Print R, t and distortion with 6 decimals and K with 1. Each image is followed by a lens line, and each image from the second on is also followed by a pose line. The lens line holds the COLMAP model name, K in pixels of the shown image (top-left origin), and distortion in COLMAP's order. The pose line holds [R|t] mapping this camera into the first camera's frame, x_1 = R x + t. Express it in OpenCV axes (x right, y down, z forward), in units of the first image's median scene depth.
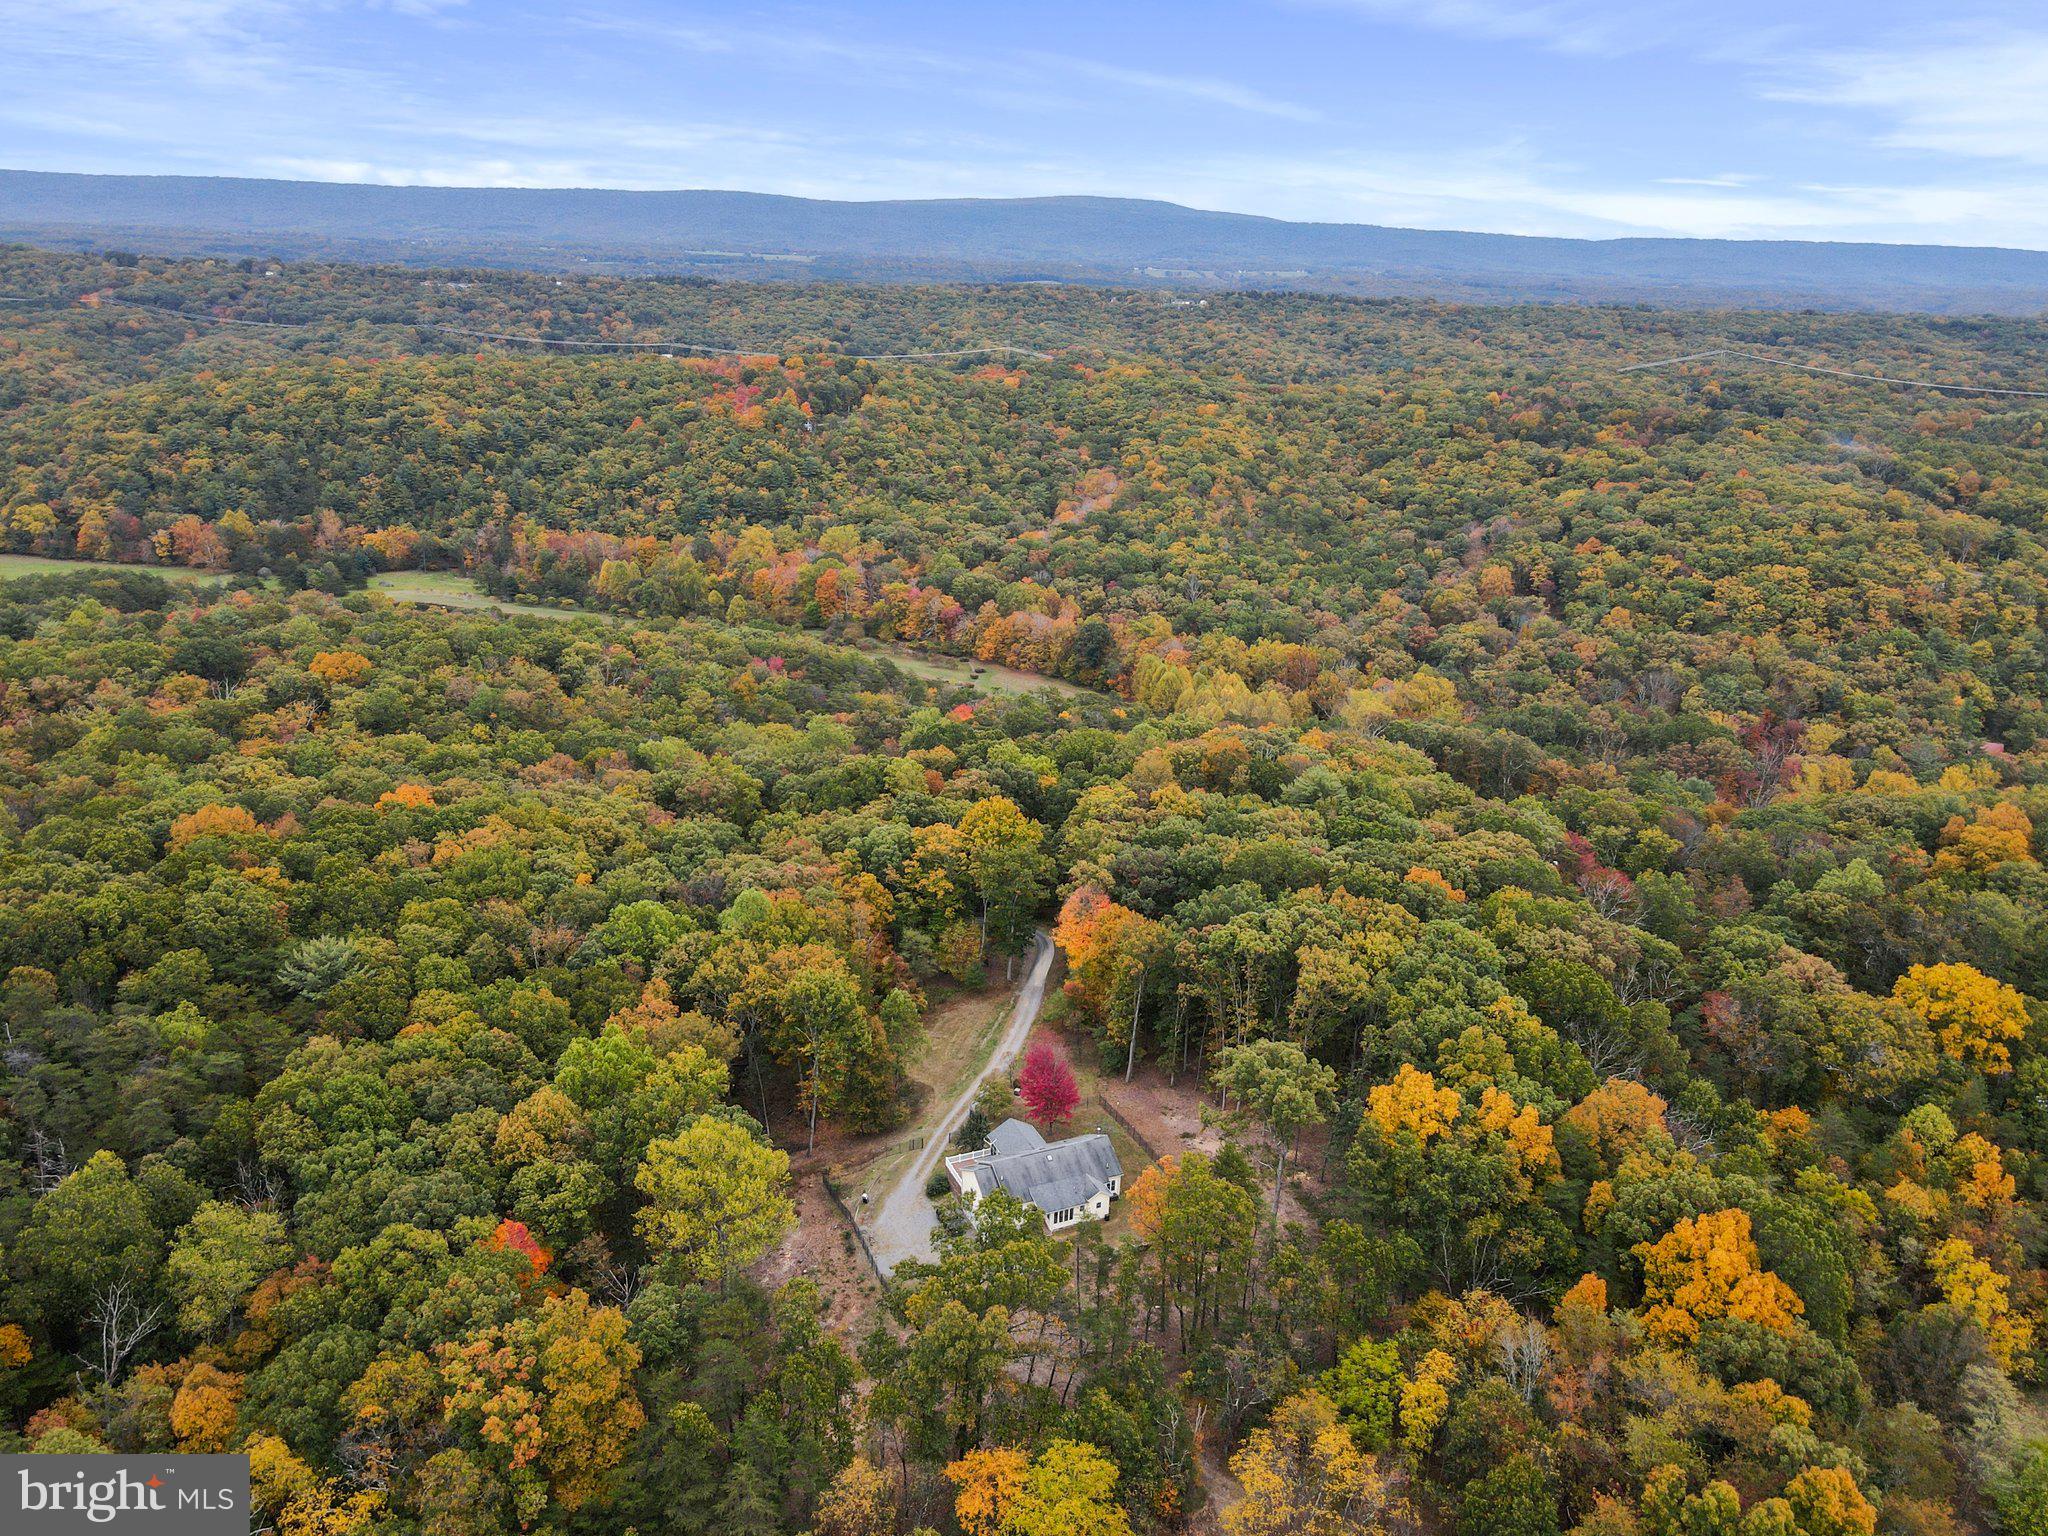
lens RADIAL K [[1475.4, 0, 1026.9], [0, 1475.4, 770.0], [0, 0, 1]] dist [0.010261, 0.009012]
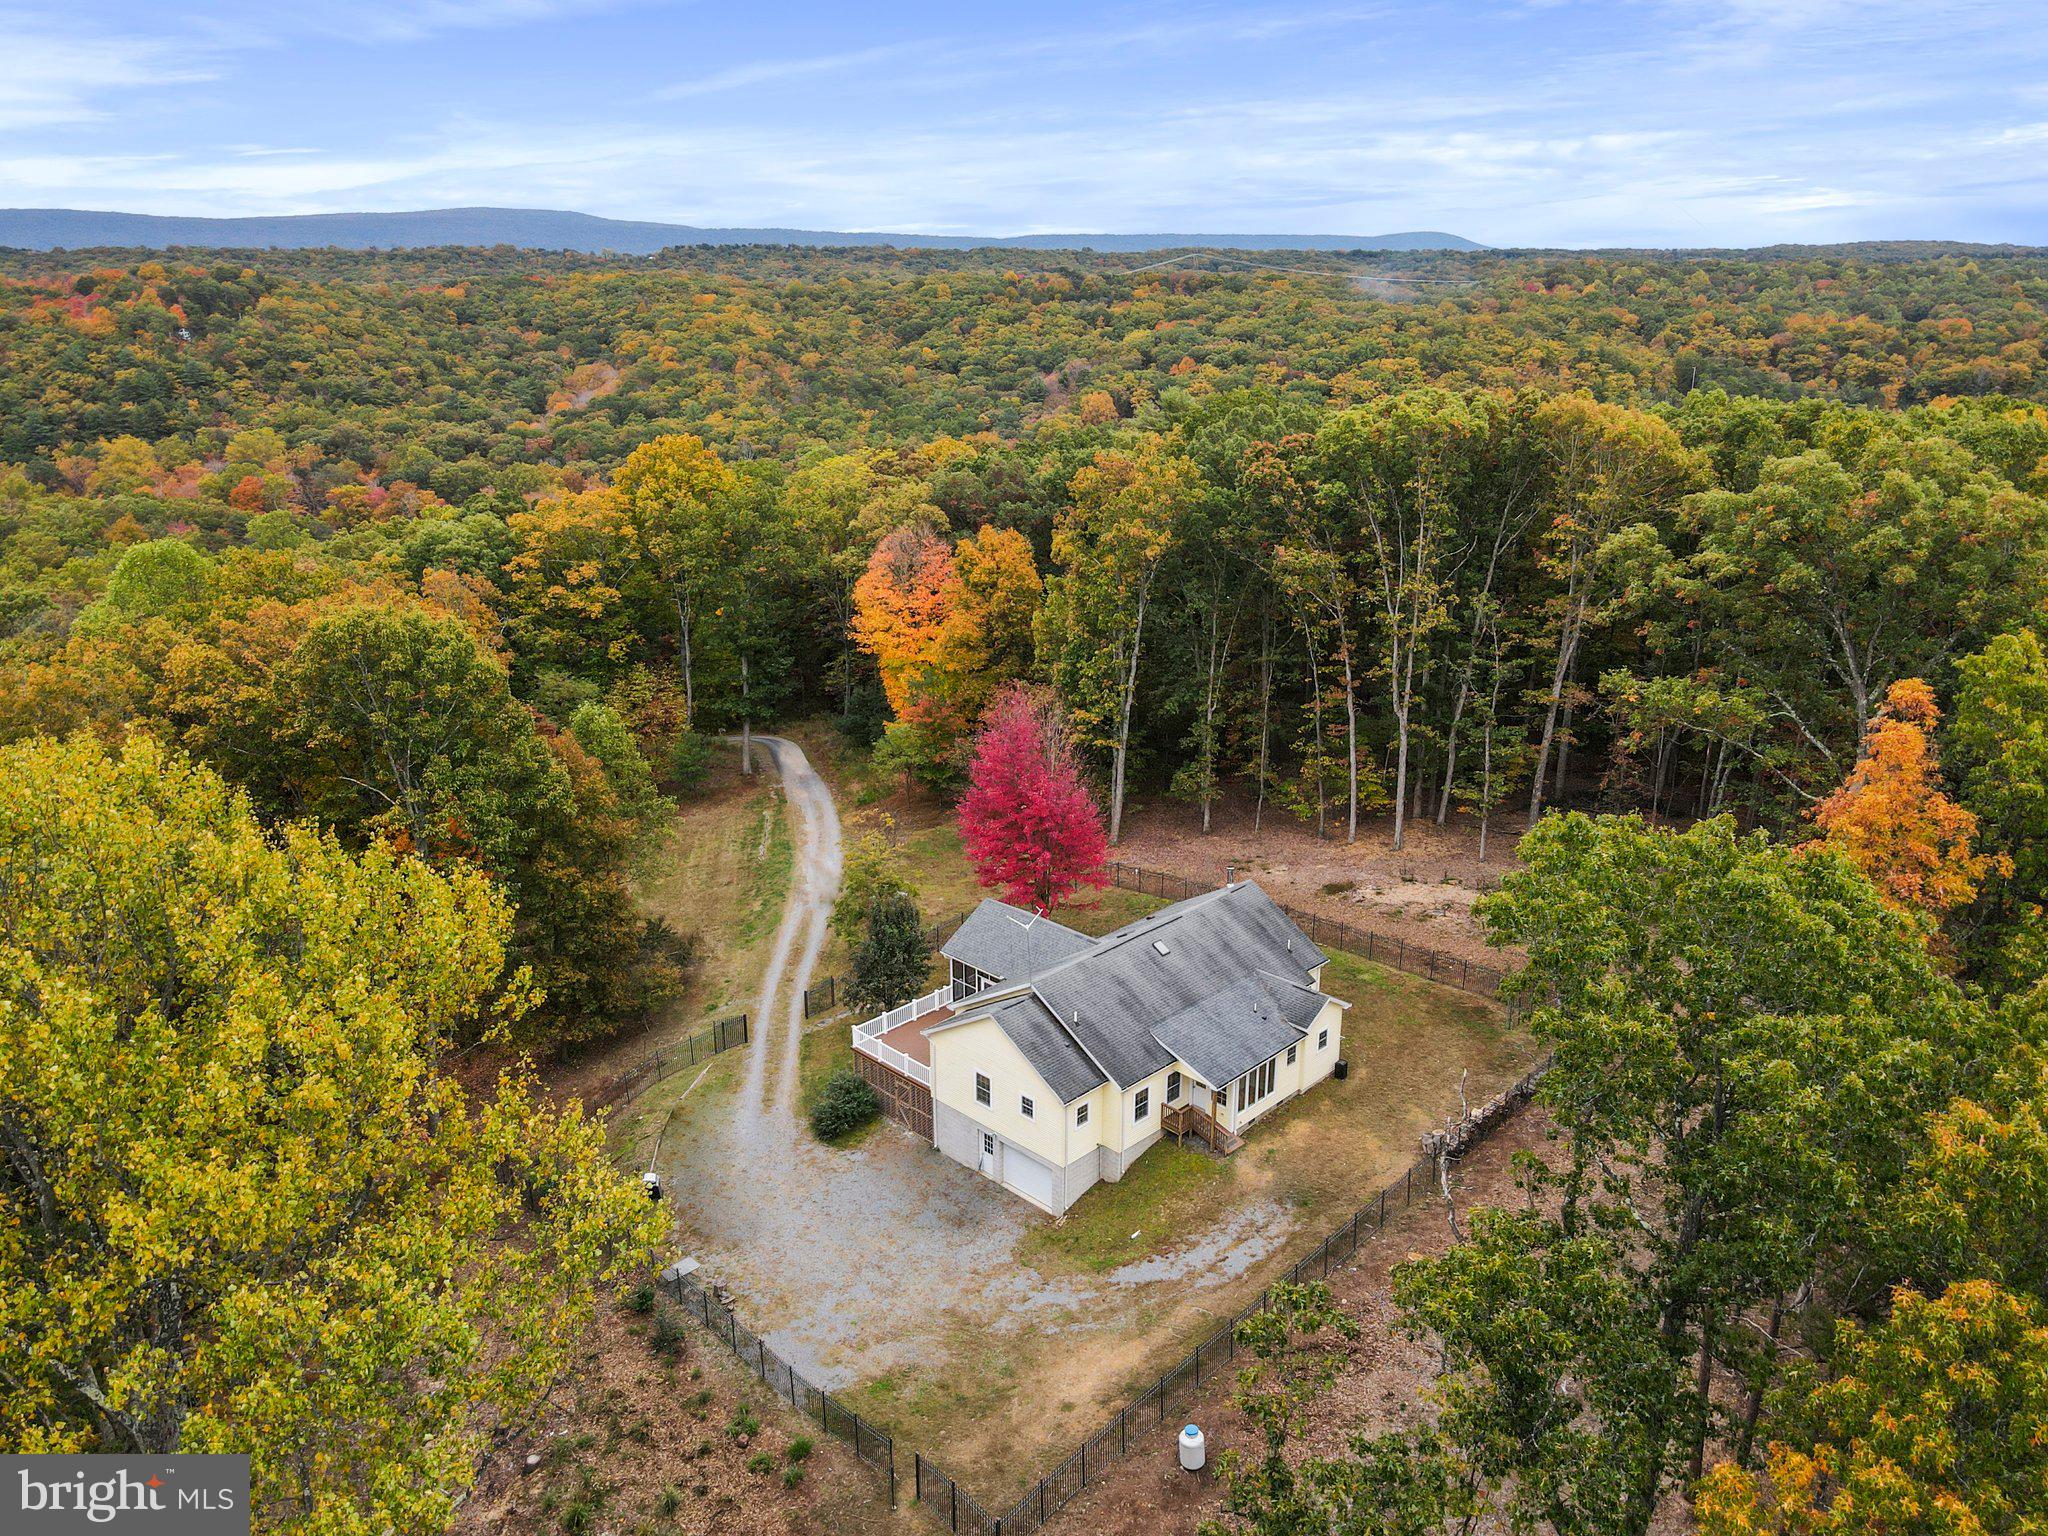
lens RADIAL K [[1475.4, 0, 1020.3], [0, 1475.4, 768.3], [0, 0, 1]] dist [0.010261, 0.009012]
pose [[0.933473, -0.149614, 0.325950, -0.031461], [0.154351, 0.987950, 0.011439, 0.050546], [-0.323734, 0.039633, 0.945318, 0.160554]]
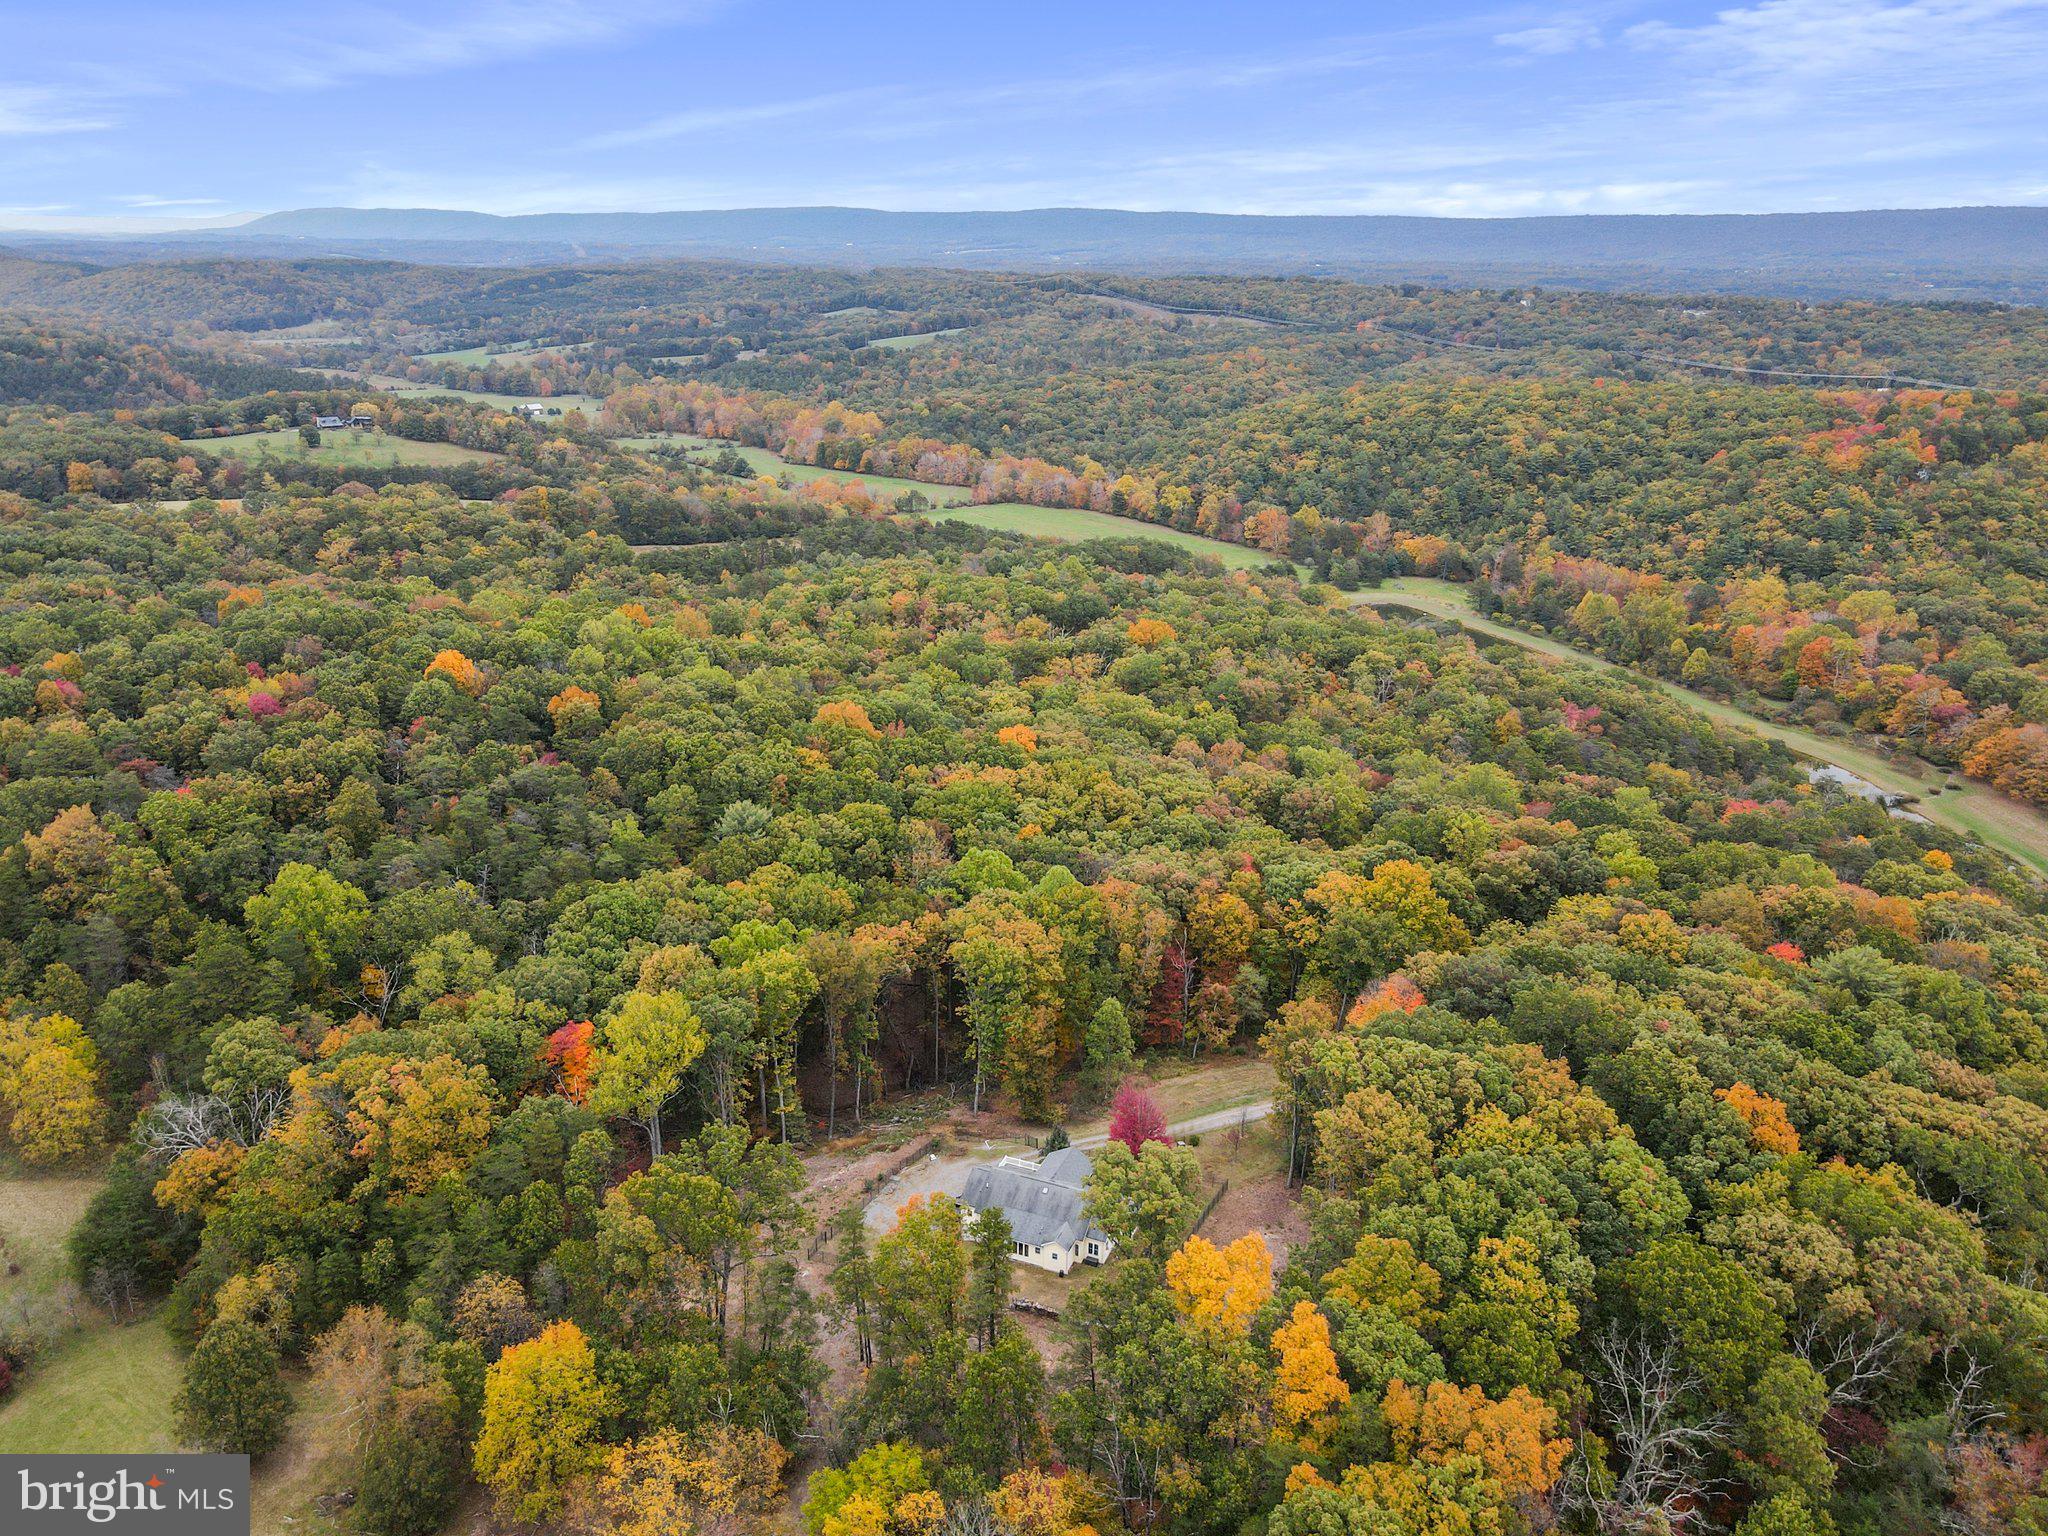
lens RADIAL K [[1475.4, 0, 1026.7], [0, 1475.4, 771.8], [0, 0, 1]] dist [0.010261, 0.009012]
pose [[0.679606, 0.222682, -0.698962, 0.147754], [-0.234828, 0.968715, 0.080298, -0.017345], [0.694976, 0.109565, 0.710637, 0.065205]]
